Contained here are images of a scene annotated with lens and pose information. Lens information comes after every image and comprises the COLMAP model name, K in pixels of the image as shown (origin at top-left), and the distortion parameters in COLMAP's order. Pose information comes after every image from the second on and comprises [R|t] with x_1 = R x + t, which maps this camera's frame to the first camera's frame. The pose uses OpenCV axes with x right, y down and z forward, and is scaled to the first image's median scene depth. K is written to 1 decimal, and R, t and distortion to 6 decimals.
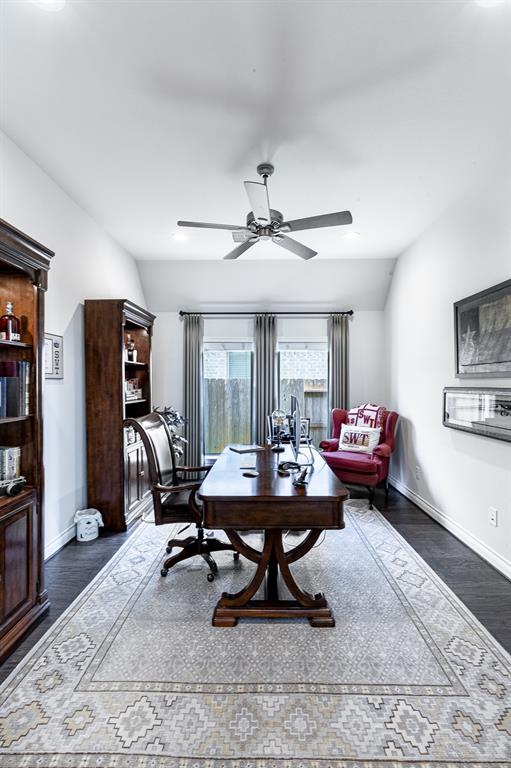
lens RADIAL K [[353.9, 0, 257.8], [0, 353.9, 359.3], [0, 0, 1]] dist [0.002248, -0.000584]
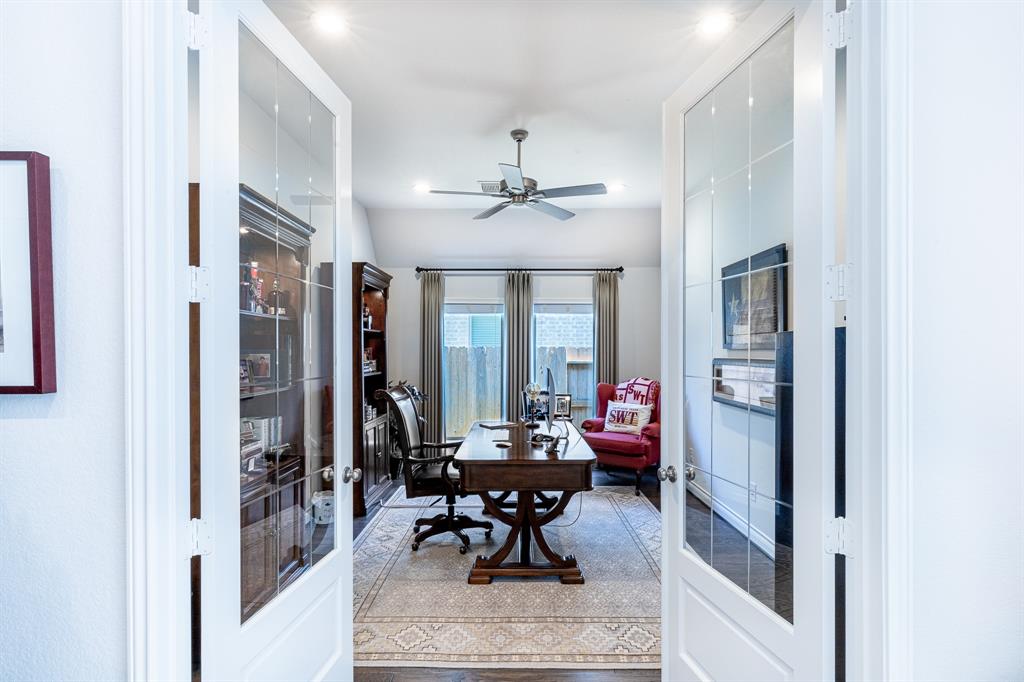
lens RADIAL K [[471.8, 0, 512.4], [0, 471.8, 349.9], [0, 0, 1]] dist [0.002248, -0.000584]
pose [[0.999961, 0.000298, 0.008874, -0.006609], [-0.000862, 0.997976, 0.063588, -0.023755], [-0.008837, -0.063593, 0.997937, -0.255923]]
